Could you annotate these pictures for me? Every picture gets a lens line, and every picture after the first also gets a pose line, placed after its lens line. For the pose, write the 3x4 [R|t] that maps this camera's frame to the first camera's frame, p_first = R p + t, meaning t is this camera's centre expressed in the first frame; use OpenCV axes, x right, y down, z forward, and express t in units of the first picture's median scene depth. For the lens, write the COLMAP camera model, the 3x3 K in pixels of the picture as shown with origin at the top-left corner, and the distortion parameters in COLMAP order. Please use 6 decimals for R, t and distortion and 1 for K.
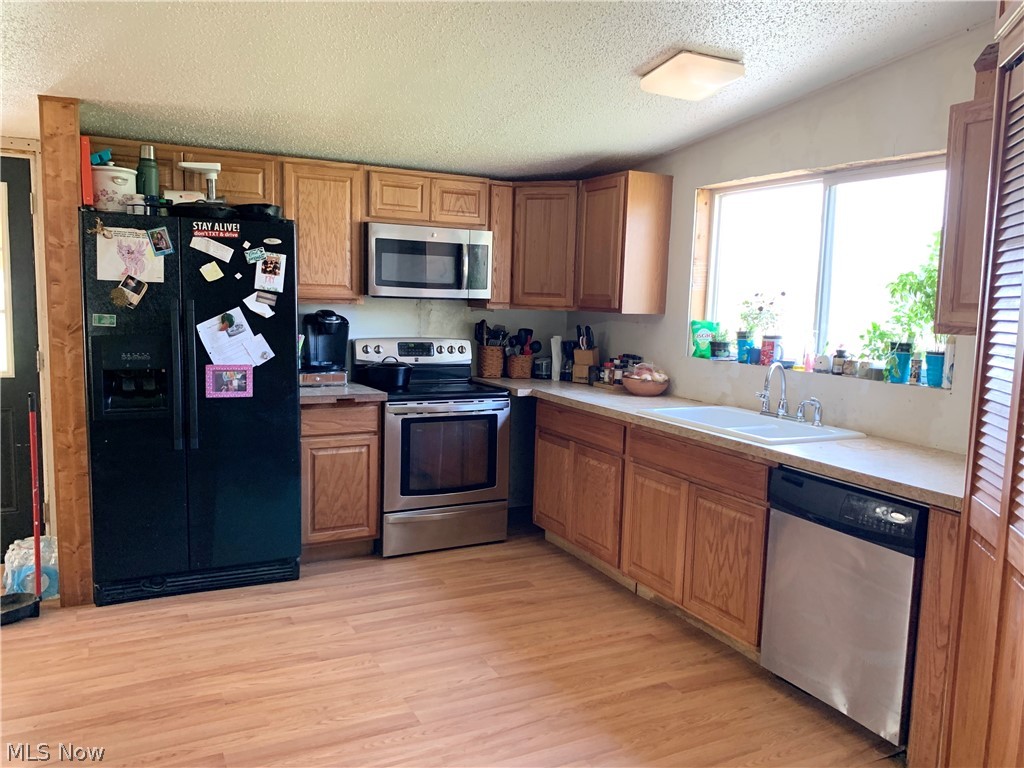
lens RADIAL K [[775.0, 0, 512.0], [0, 775.0, 384.0], [0, 0, 1]] dist [0.128229, -0.236523]
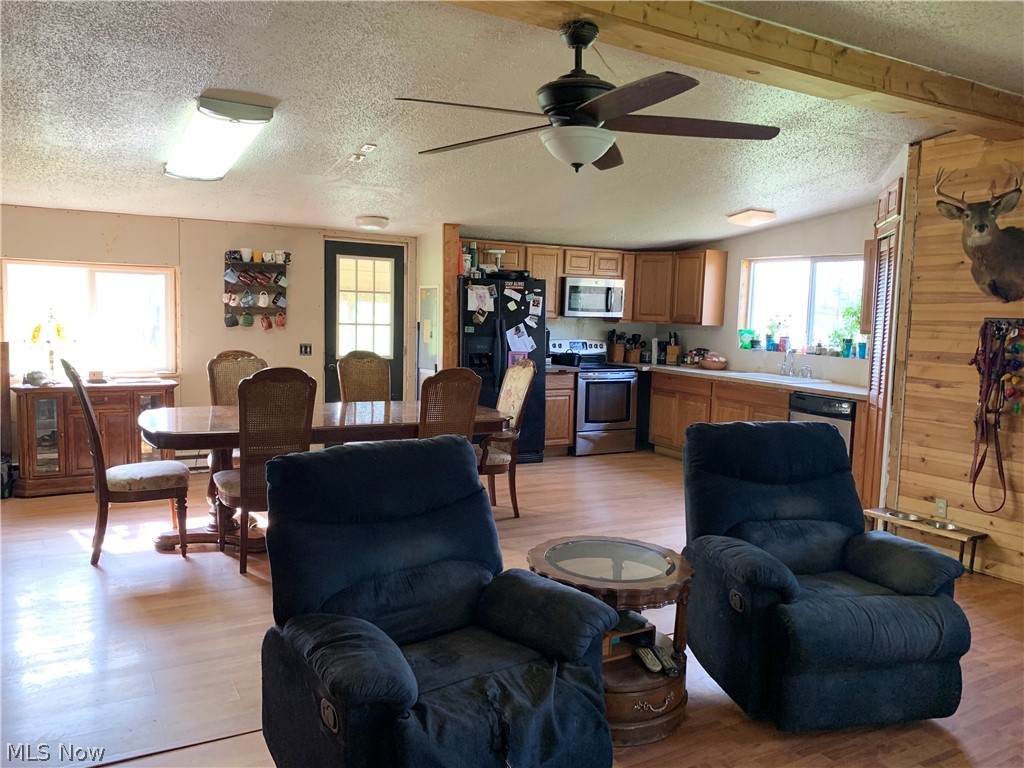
lens RADIAL K [[775.0, 0, 512.0], [0, 775.0, 384.0], [0, 0, 1]] dist [0.128229, -0.236523]
pose [[0.999402, -0.002239, 0.034495, -0.393217], [0.002718, 0.999901, -0.013830, 0.077056], [-0.034461, 0.013915, 0.999309, -0.882263]]
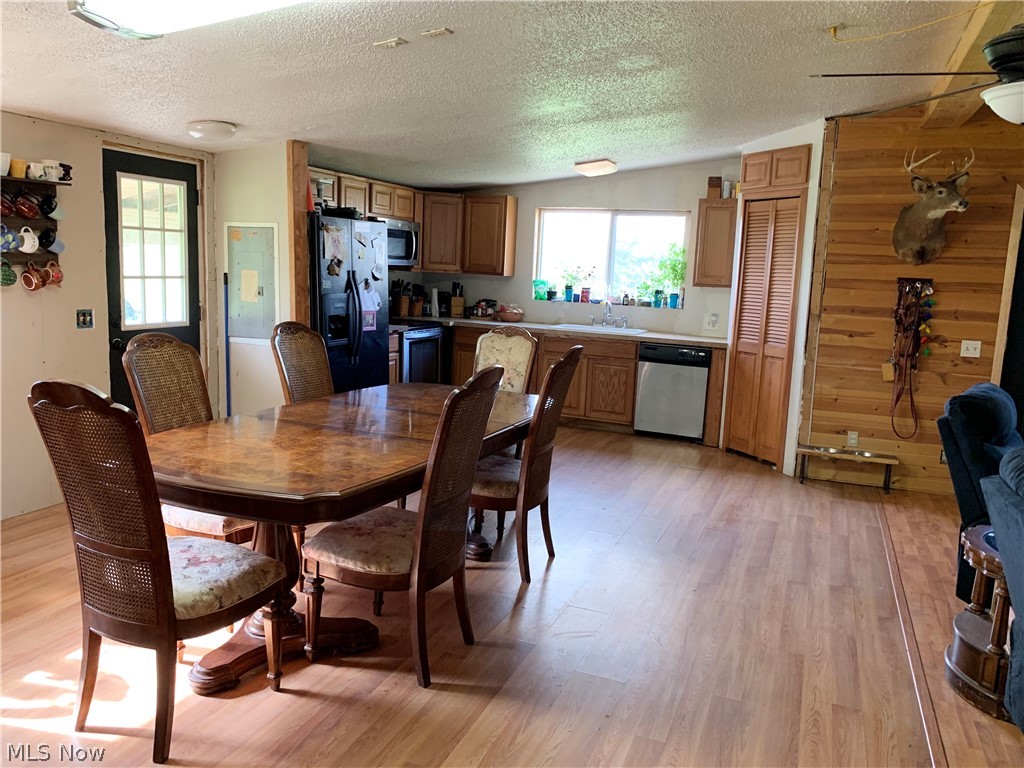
lens RADIAL K [[775.0, 0, 512.0], [0, 775.0, 384.0], [0, 0, 1]] dist [0.128229, -0.236523]
pose [[0.761282, -0.094682, 0.641470, -1.052326], [0.049127, 0.994860, 0.088540, -0.000957], [-0.646557, -0.035891, 0.762021, -0.389856]]
